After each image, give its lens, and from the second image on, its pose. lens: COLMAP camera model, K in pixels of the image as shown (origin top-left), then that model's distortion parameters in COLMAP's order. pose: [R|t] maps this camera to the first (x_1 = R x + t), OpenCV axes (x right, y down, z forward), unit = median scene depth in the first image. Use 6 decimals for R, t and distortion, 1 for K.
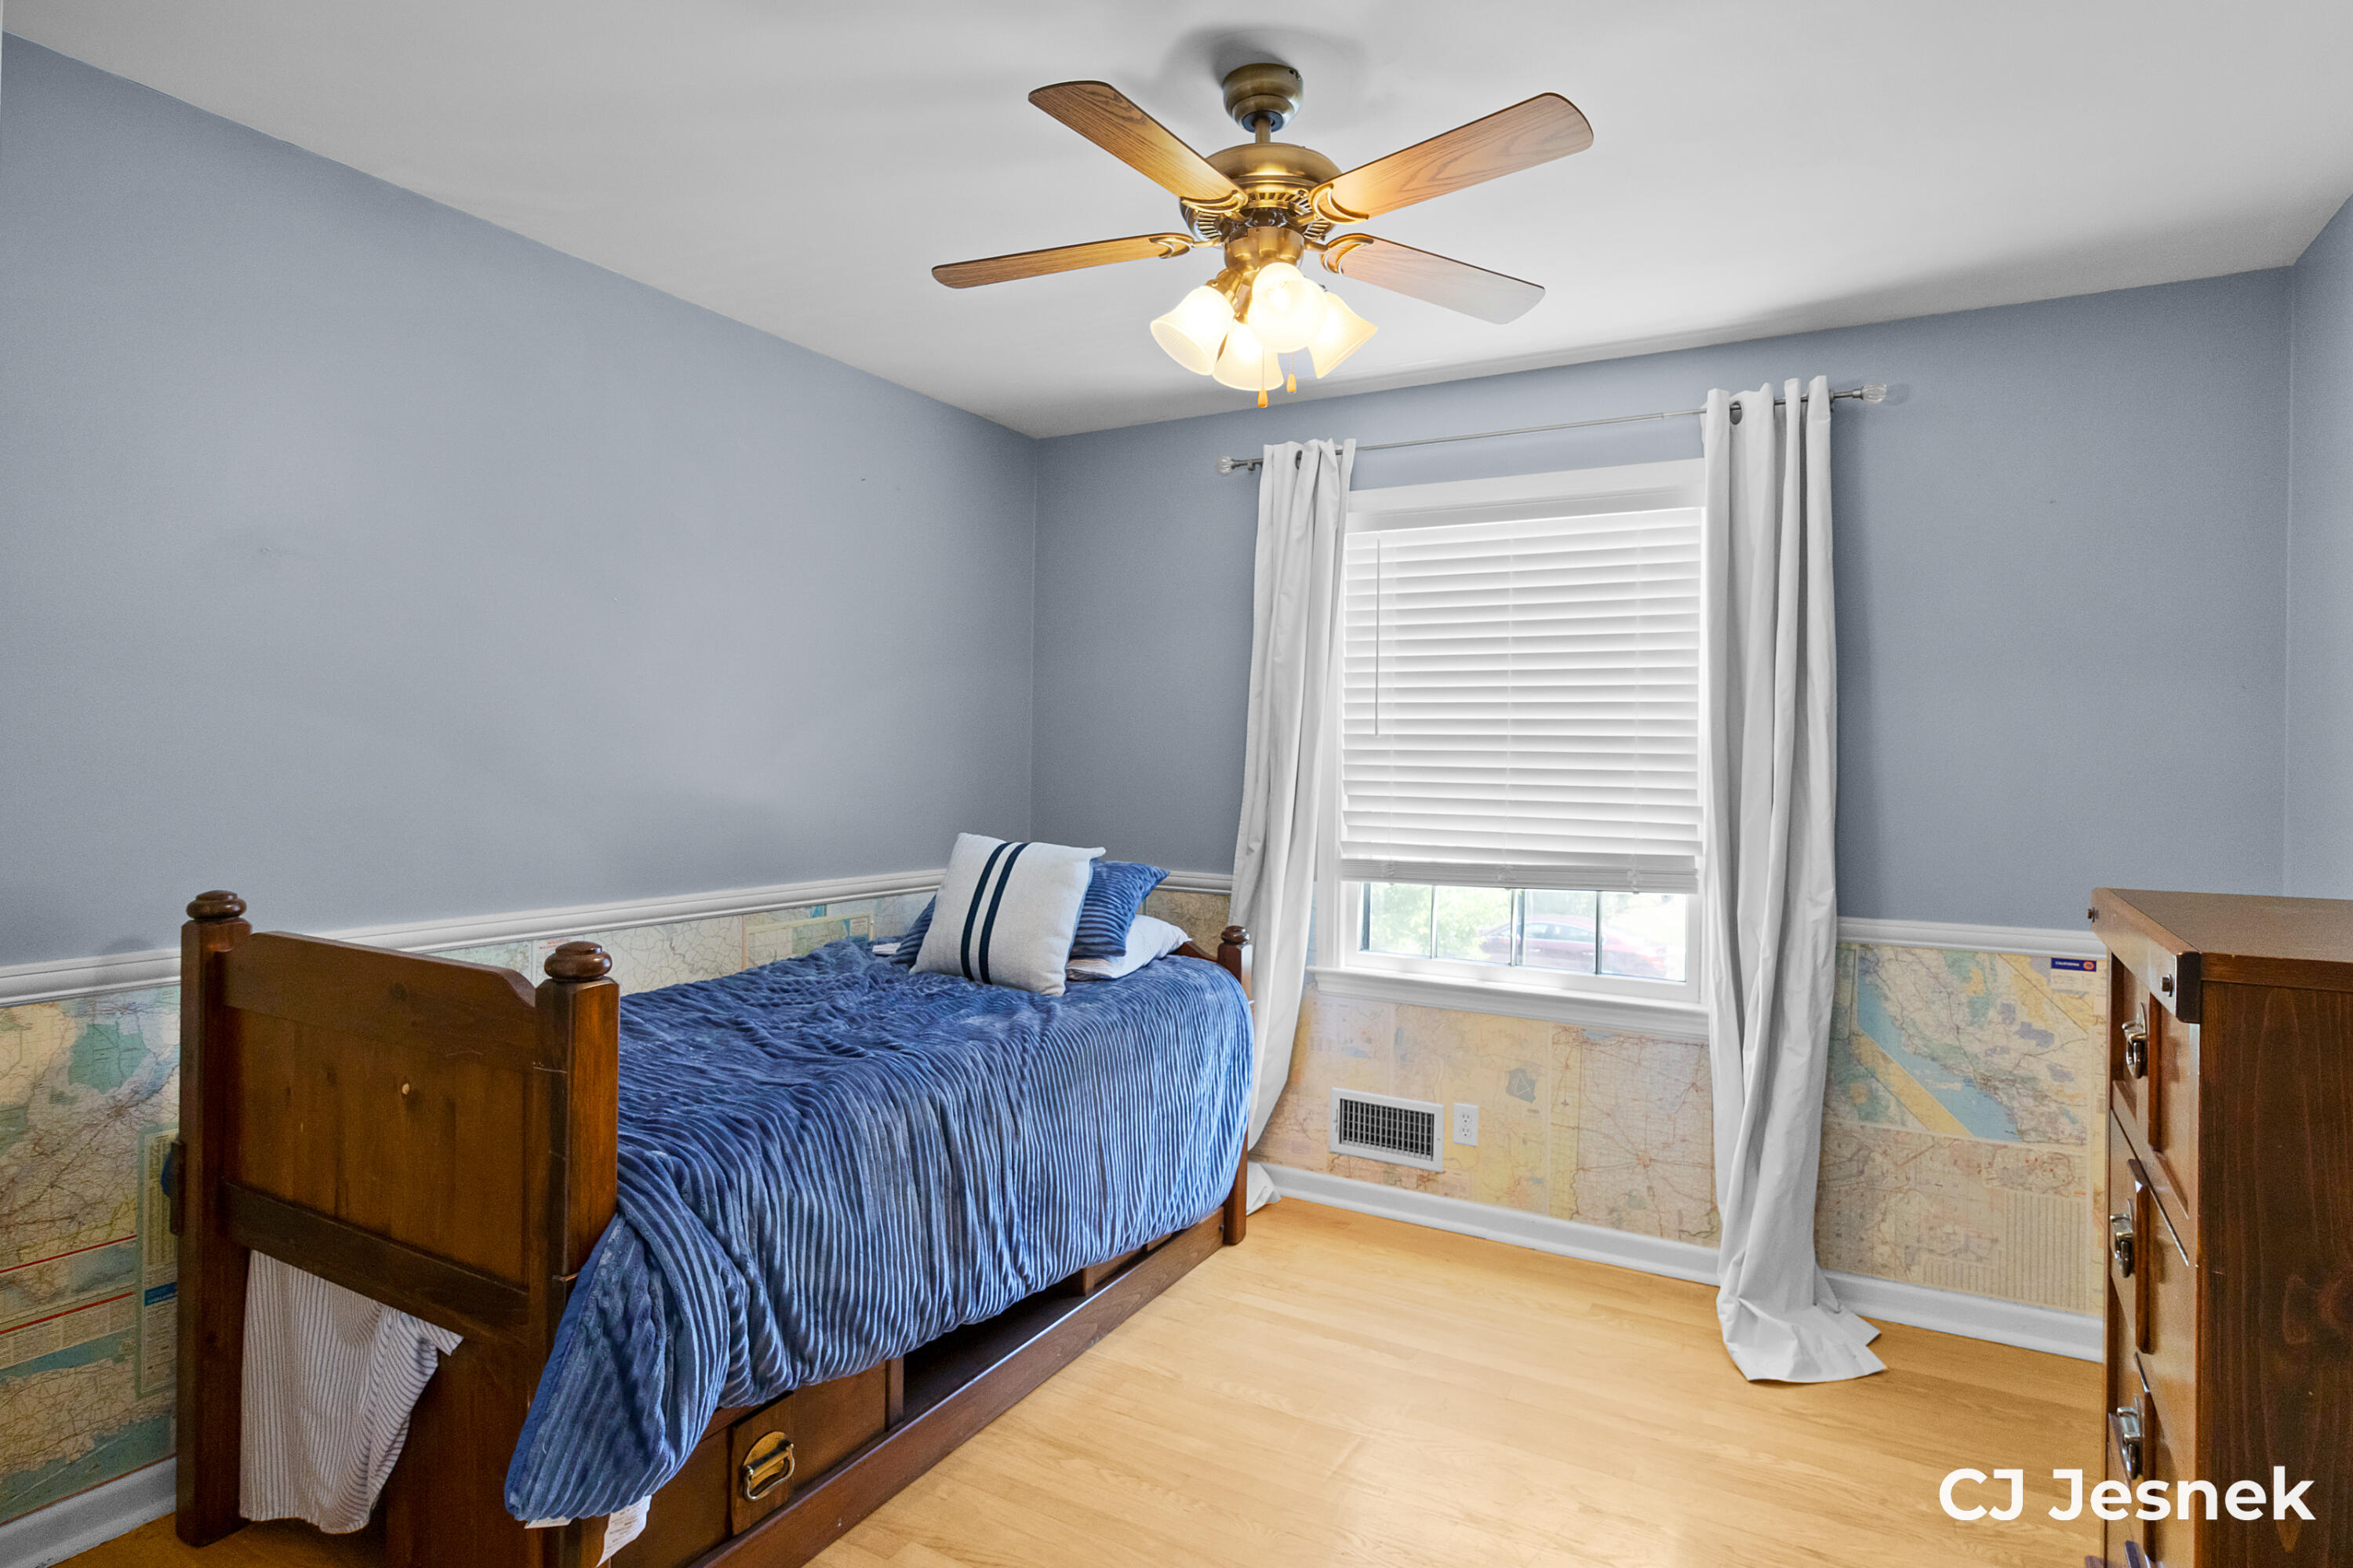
lens RADIAL K [[1199.5, 0, 1175.4], [0, 1199.5, 775.1], [0, 0, 1]] dist [0.001770, 0.000587]
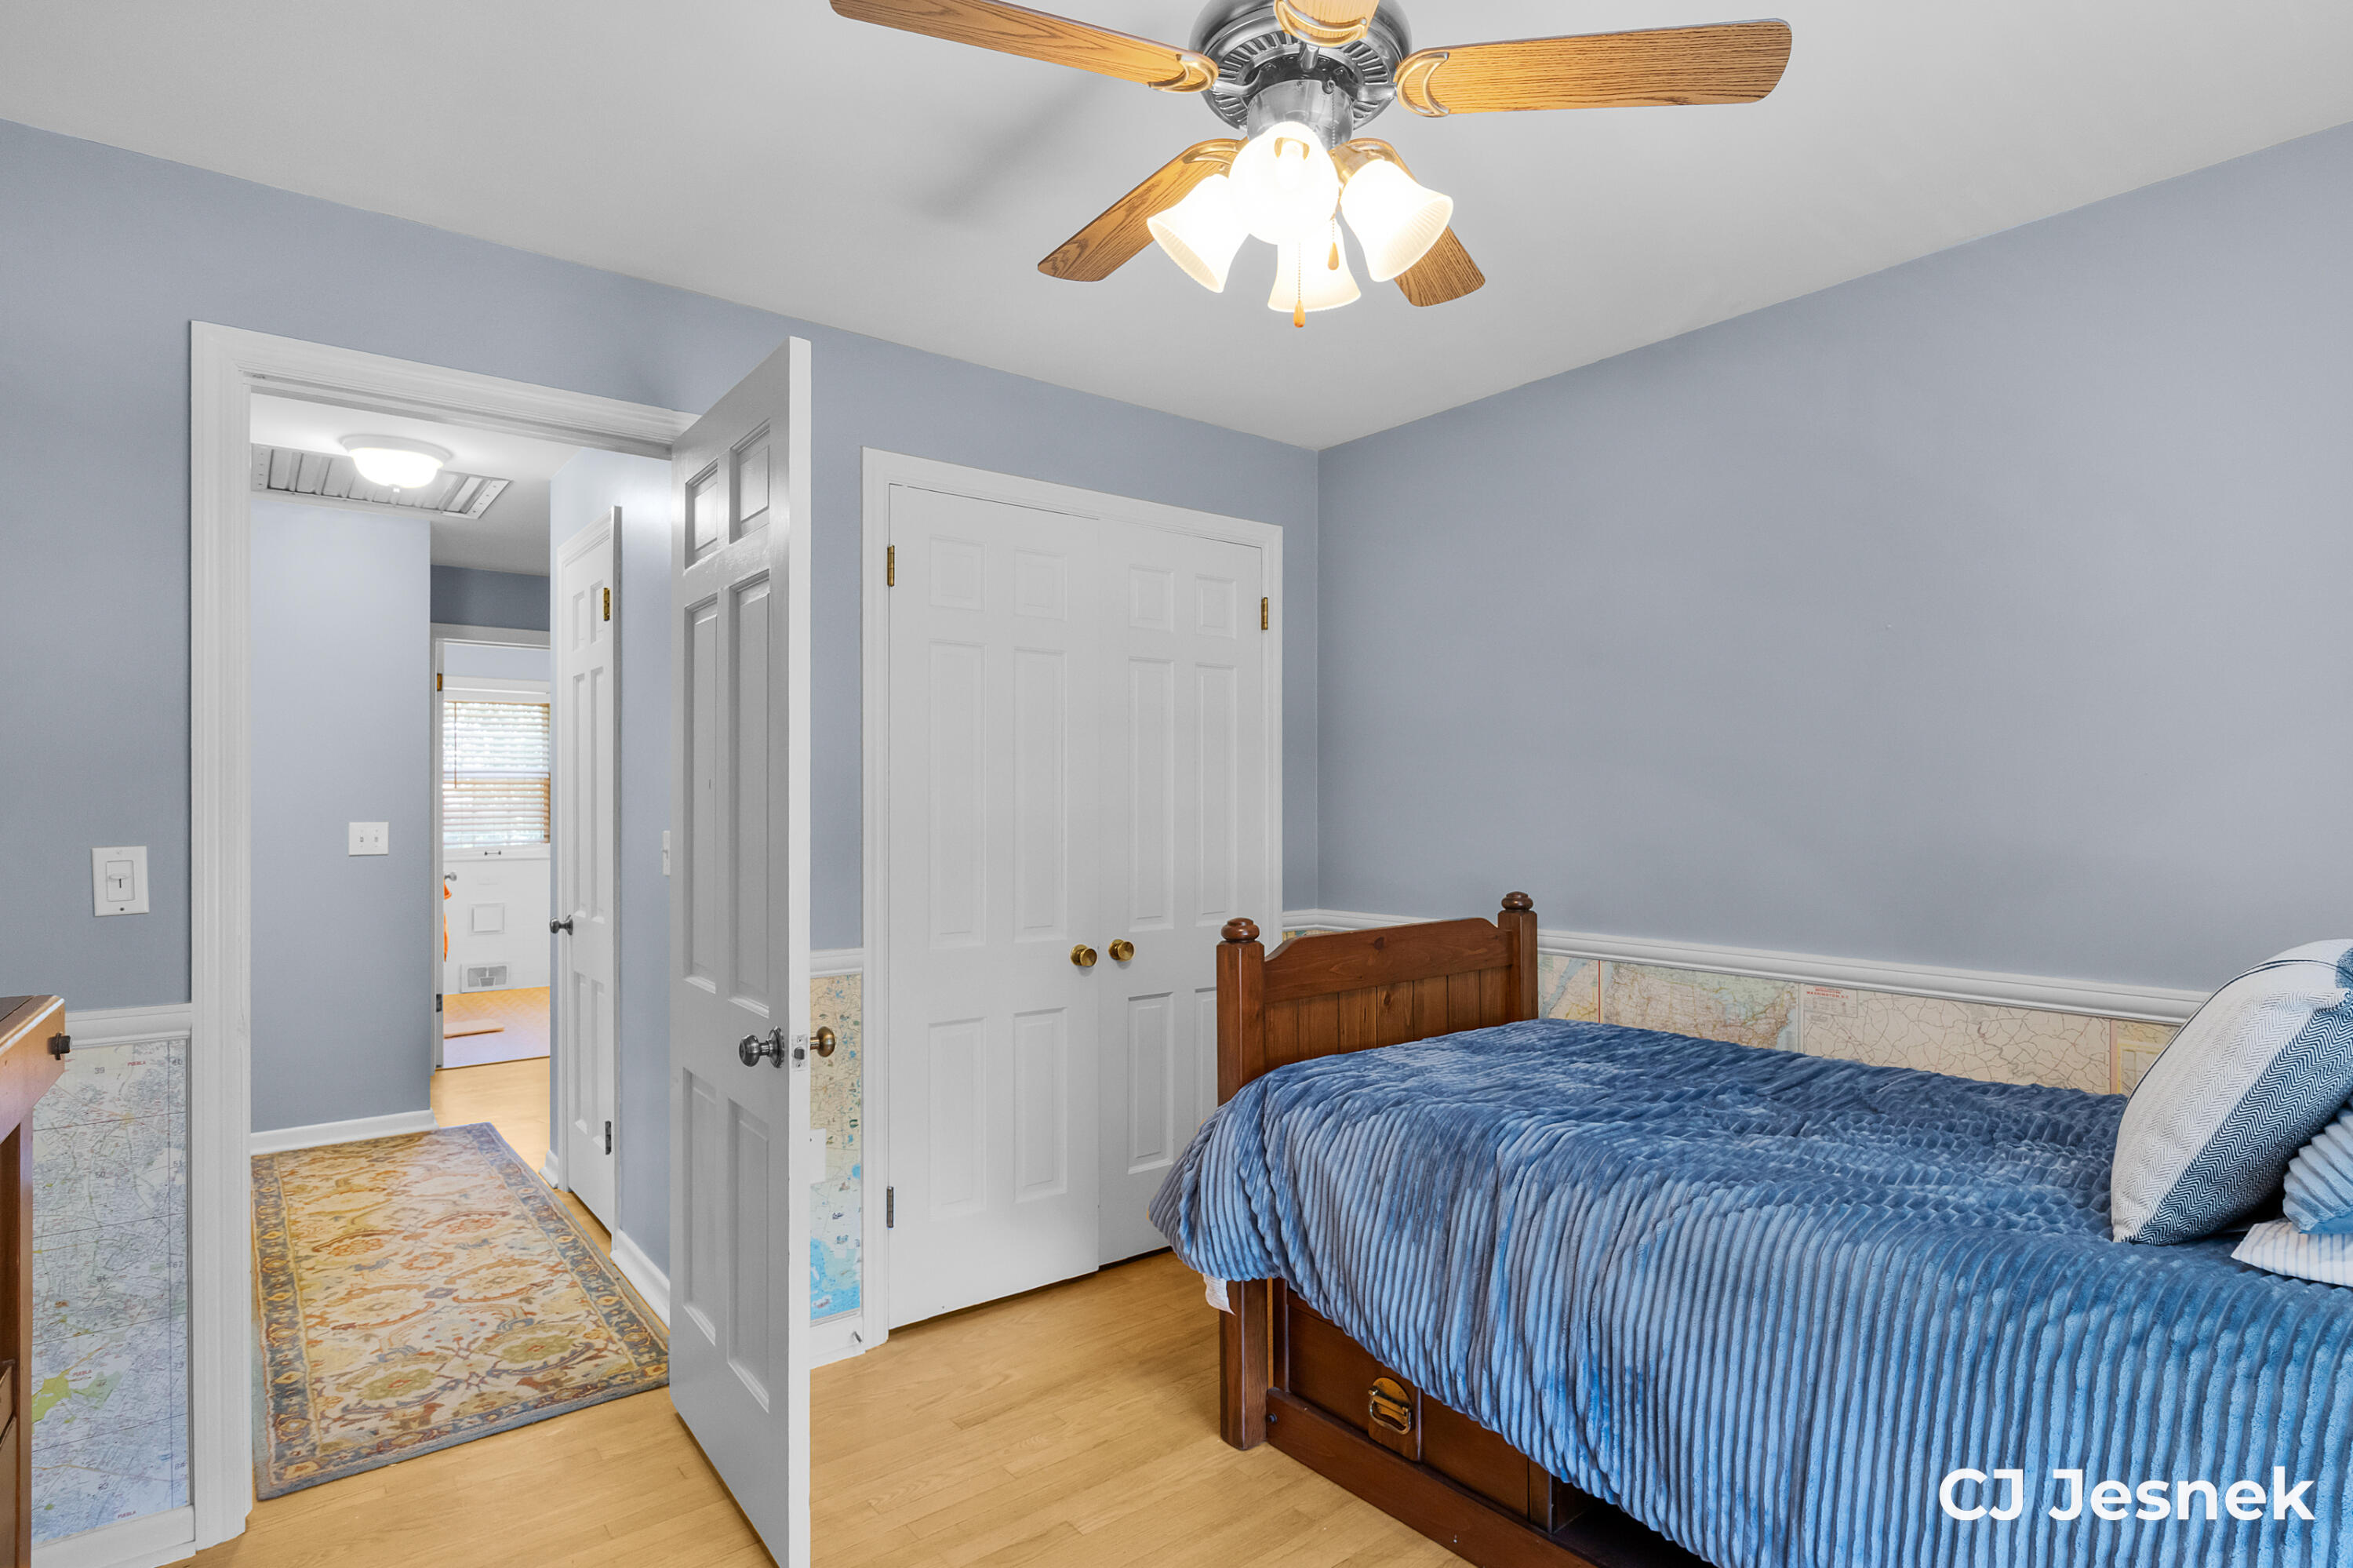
lens RADIAL K [[1199.5, 0, 1175.4], [0, 1199.5, 775.1], [0, 0, 1]] dist [0.001770, 0.000587]
pose [[-0.365393, -0.036352, -0.930143, 0.777894], [-0.018806, 0.999322, -0.031668, 0.007637], [0.930664, 0.005921, -0.365828, 1.143320]]
